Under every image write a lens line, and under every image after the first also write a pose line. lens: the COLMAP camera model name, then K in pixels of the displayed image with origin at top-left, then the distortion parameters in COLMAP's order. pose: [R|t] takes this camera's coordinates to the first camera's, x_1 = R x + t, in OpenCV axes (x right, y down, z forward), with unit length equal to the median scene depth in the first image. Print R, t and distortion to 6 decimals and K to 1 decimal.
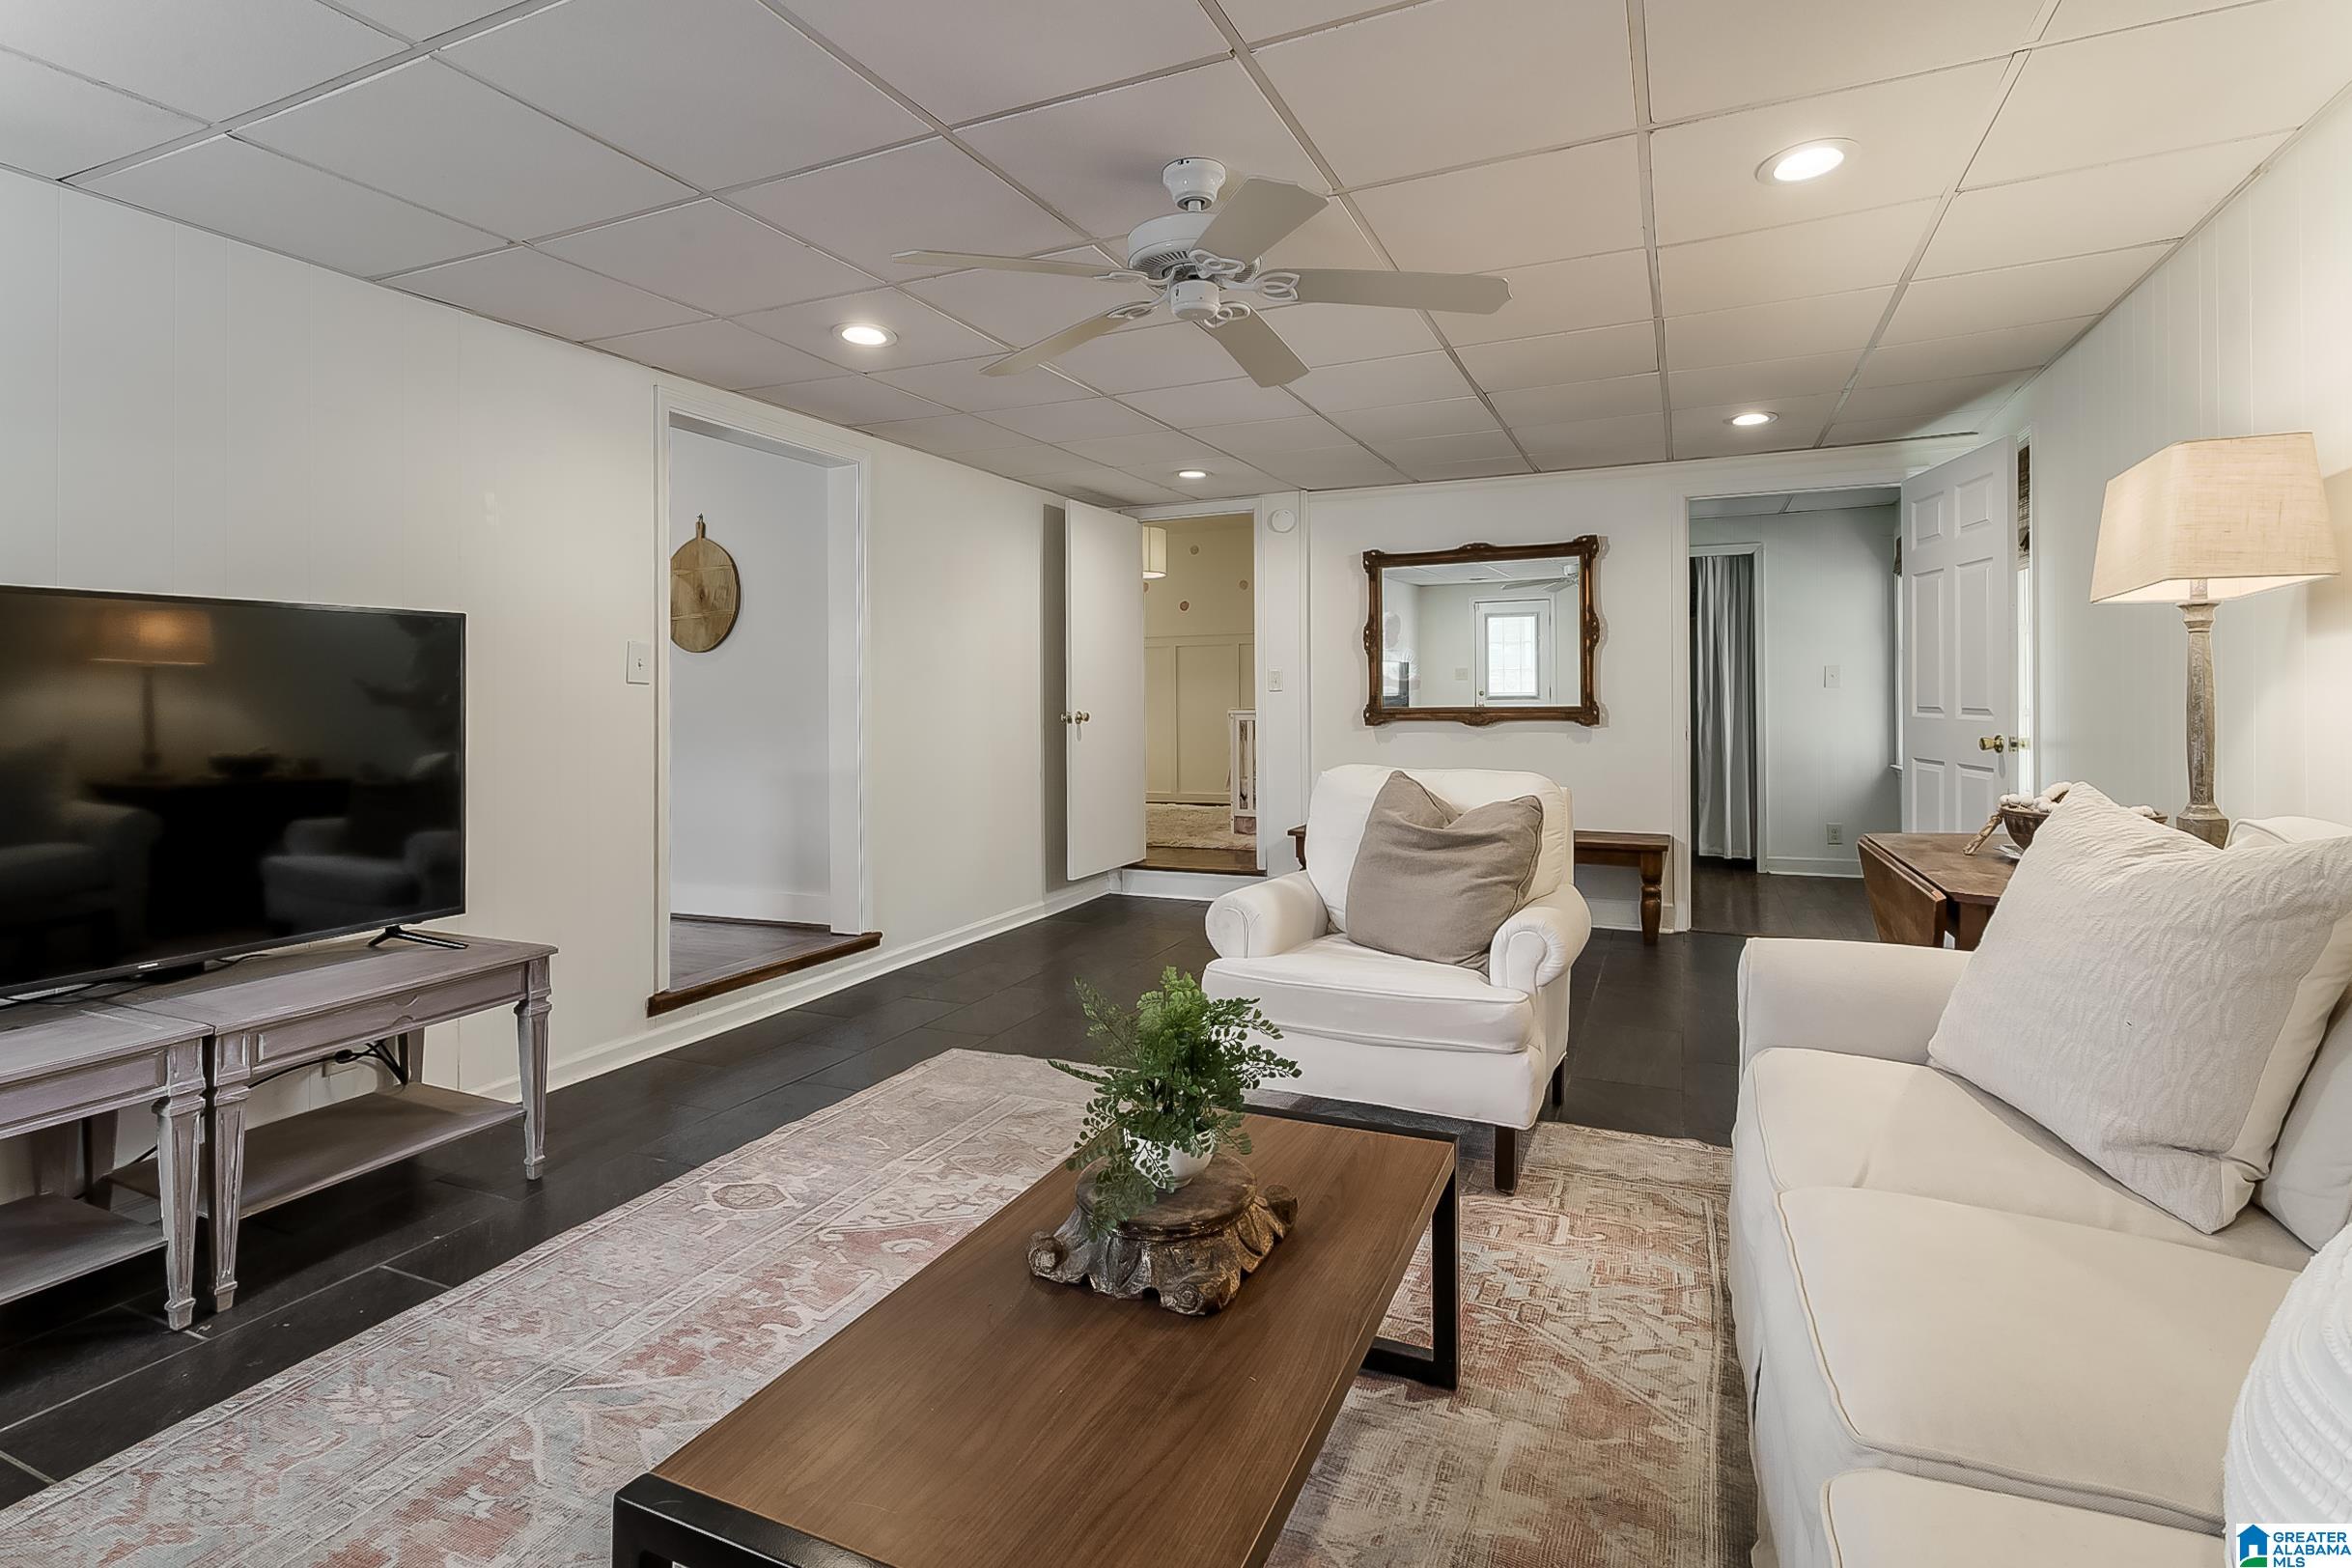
lens RADIAL K [[1125.6, 0, 1167.2], [0, 1125.6, 701.1], [0, 0, 1]] dist [-0.006692, 0.003379]
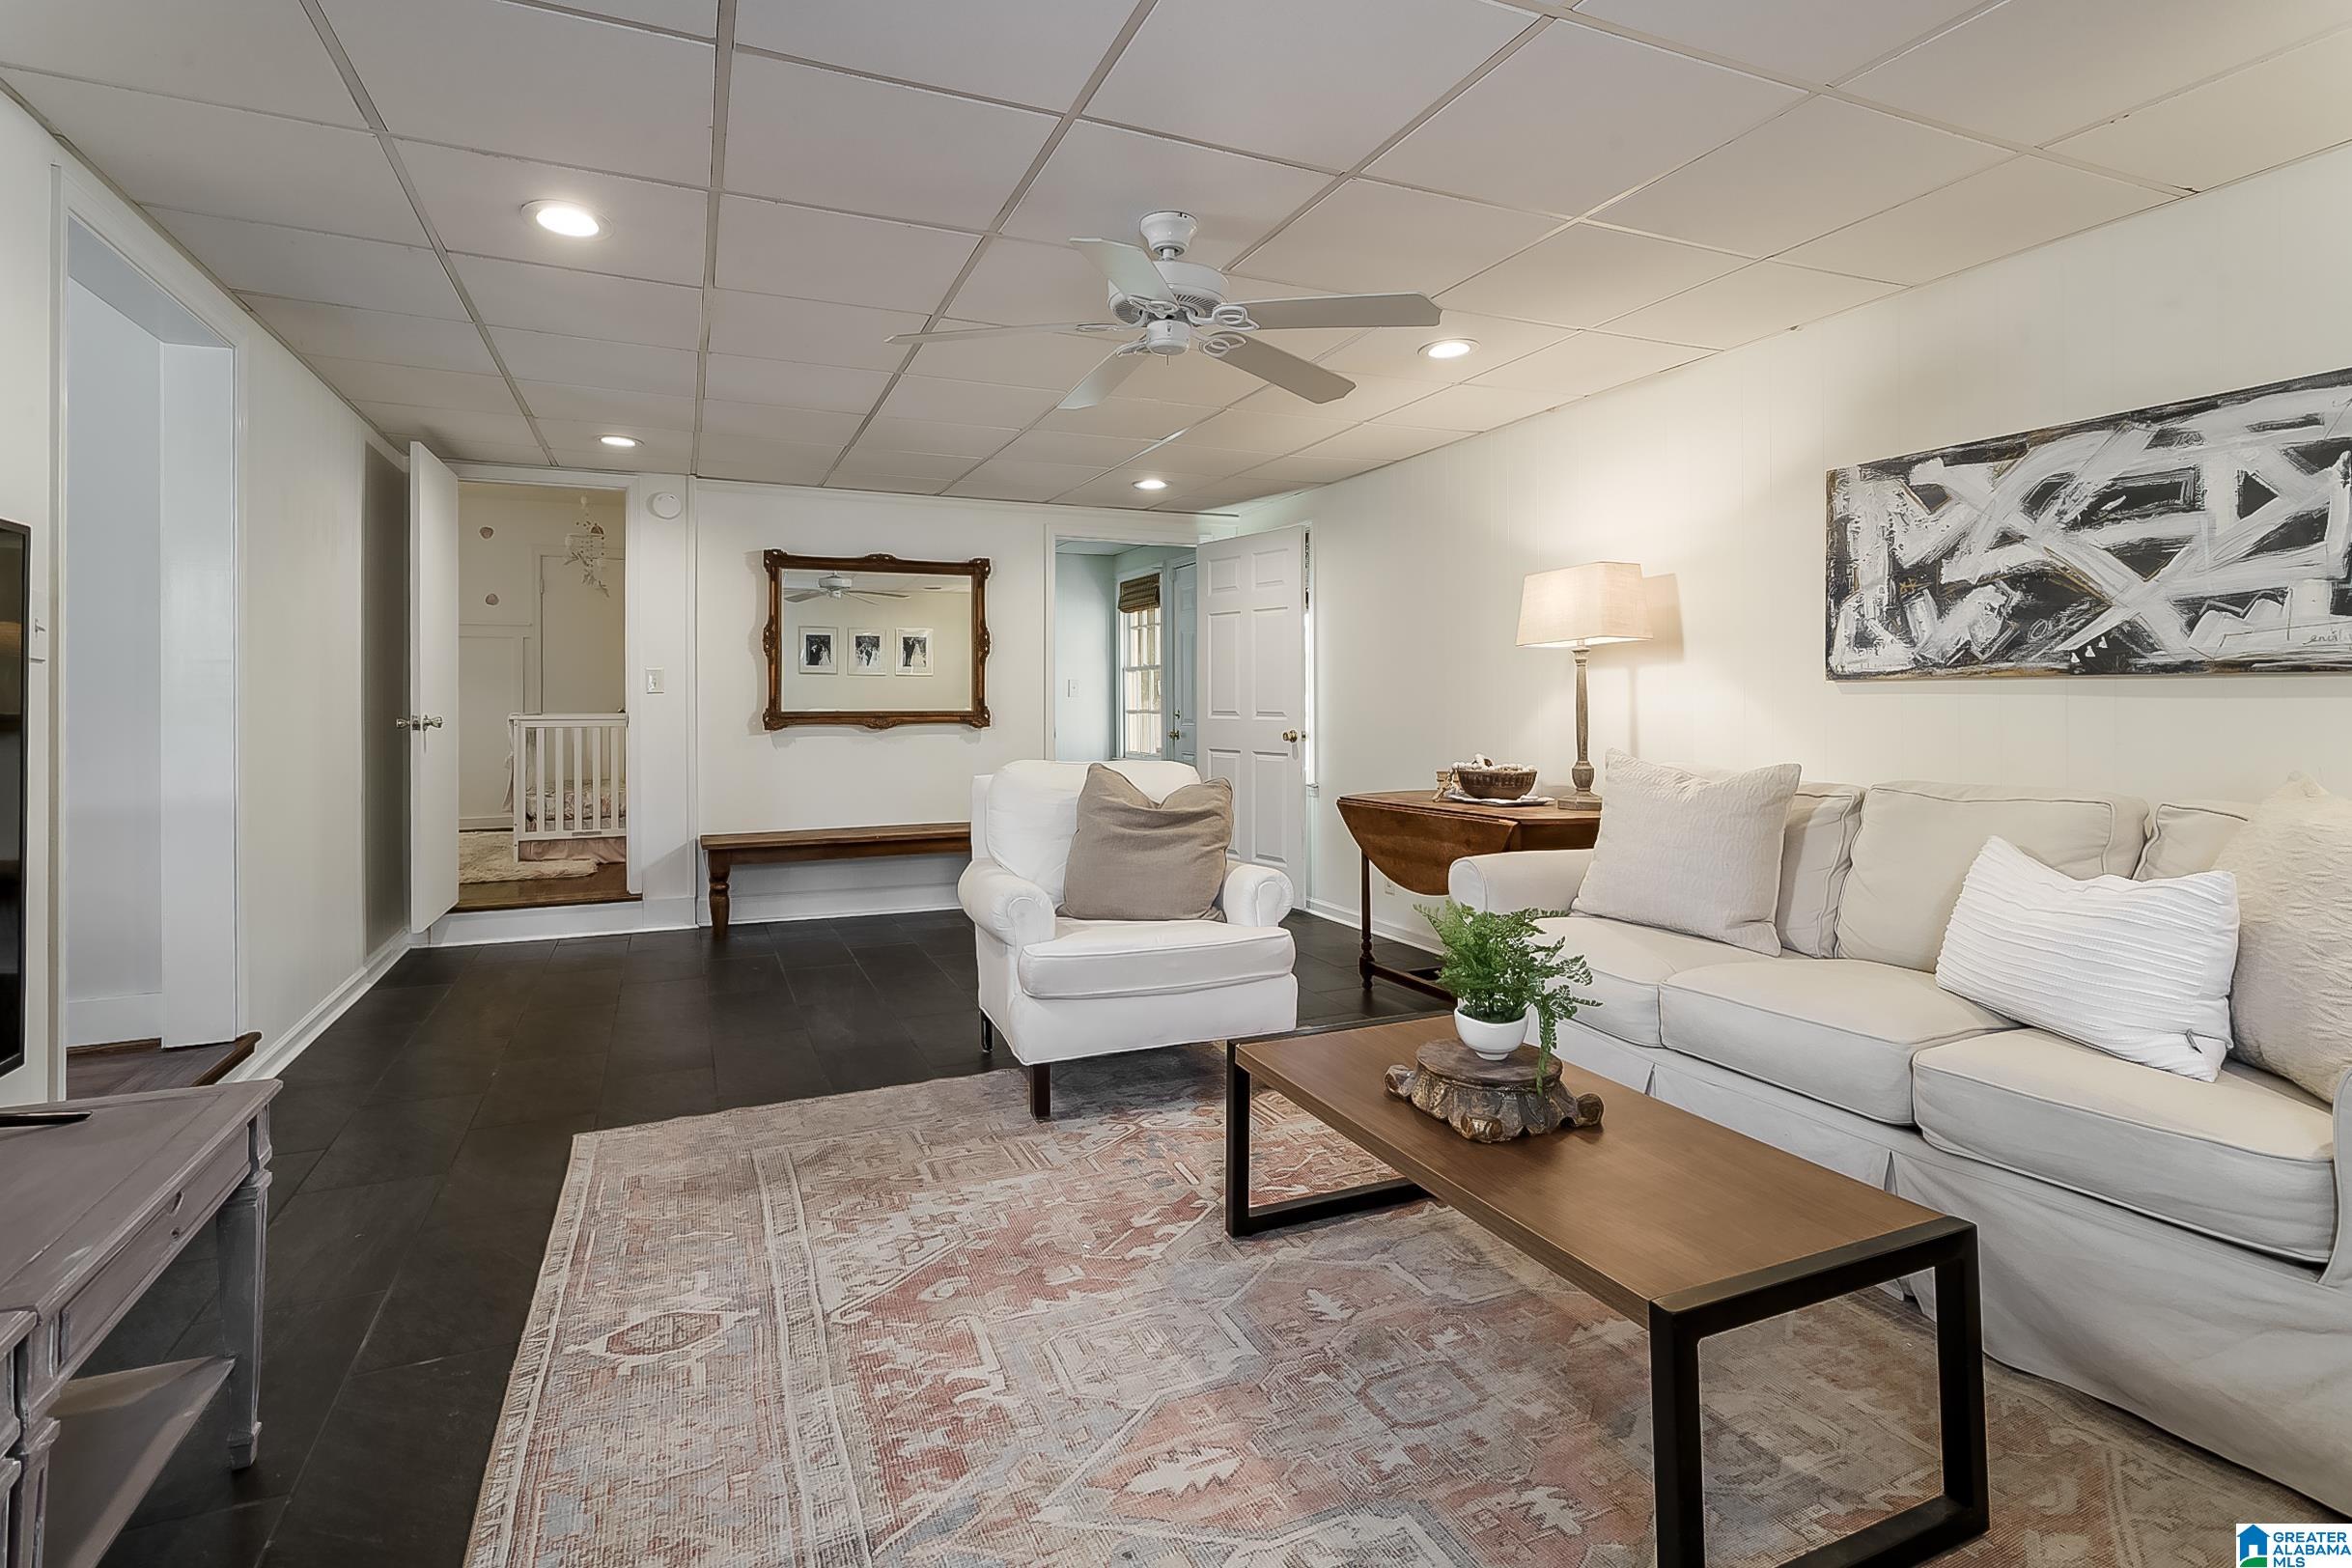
lens RADIAL K [[1125.6, 0, 1169.1], [0, 1125.6, 707.5], [0, 0, 1]] dist [-0.006692, 0.003379]
pose [[0.671446, 0.005922, 0.741030, -0.502321], [-0.003267, 0.999982, -0.005032, 0.009931], [-0.741046, 0.000958, 0.671453, 0.158975]]
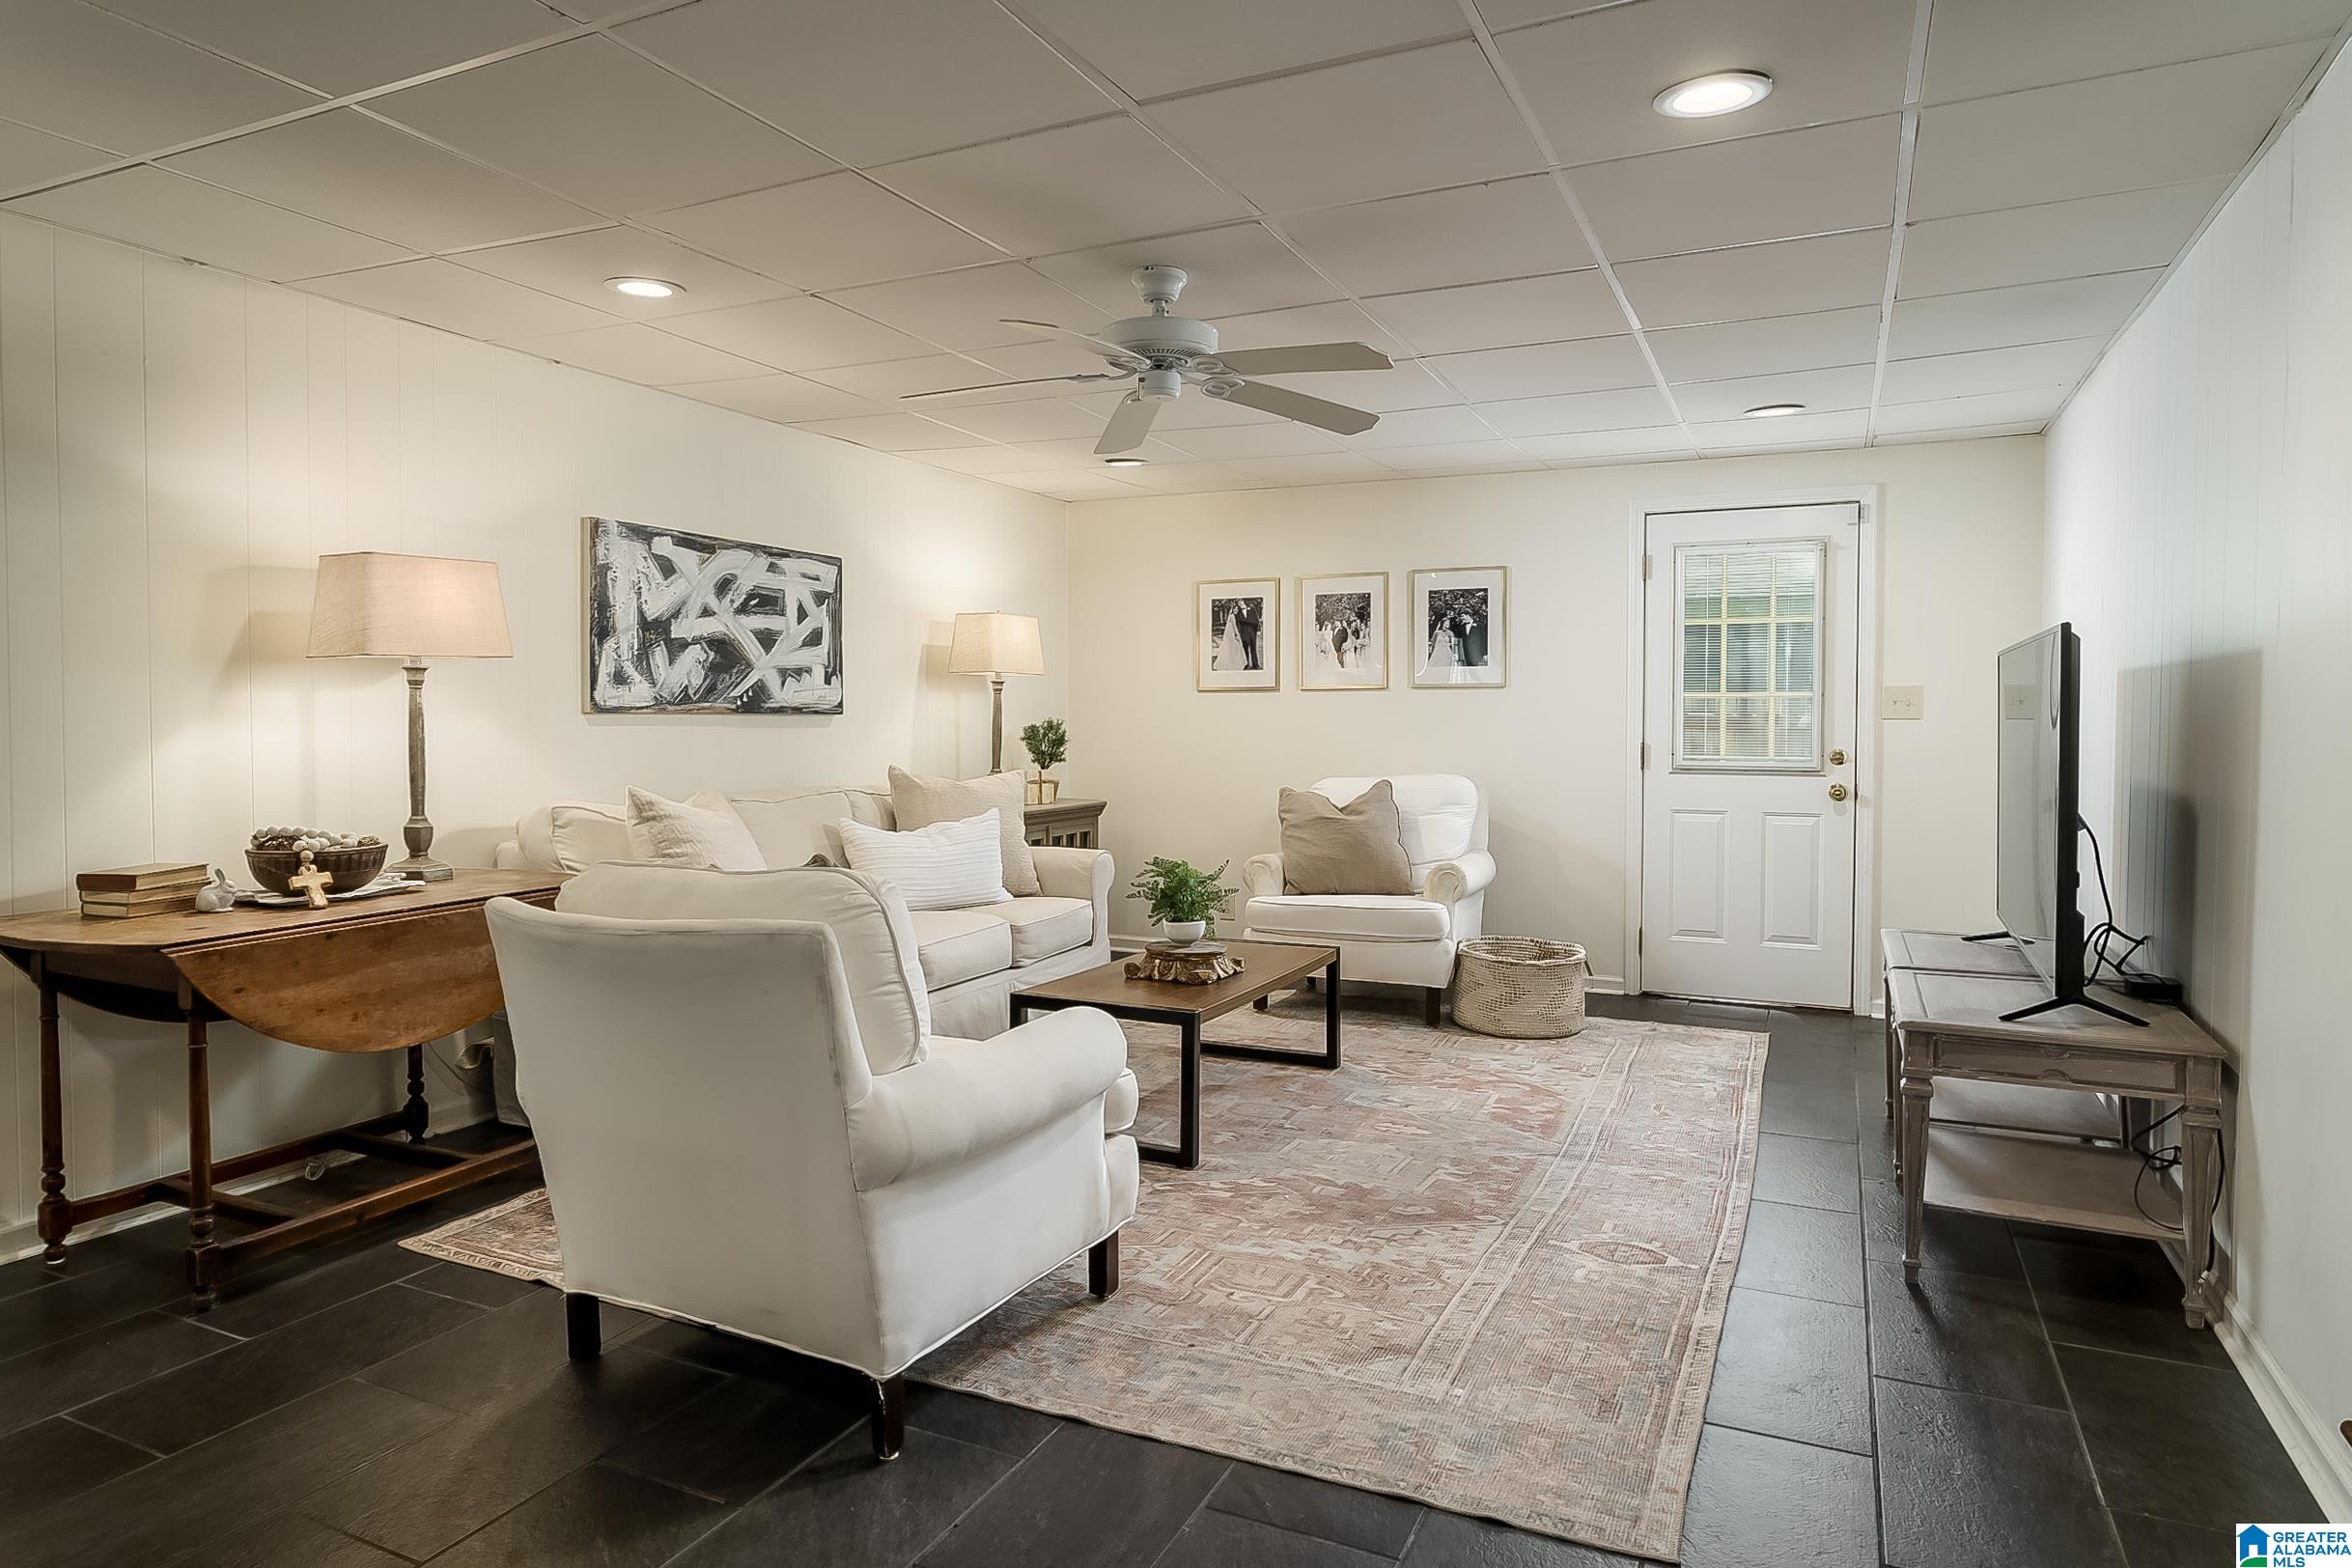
lens RADIAL K [[1416.7, 0, 1163.6], [0, 1416.7, 768.8], [0, 0, 1]] dist [-0.010162, -0.000352]
pose [[-0.999644, 0.008297, 0.025348, -0.012297], [0.009365, 0.999062, 0.042289, -0.016763], [-0.024973, 0.042512, -0.998784, 1.541130]]
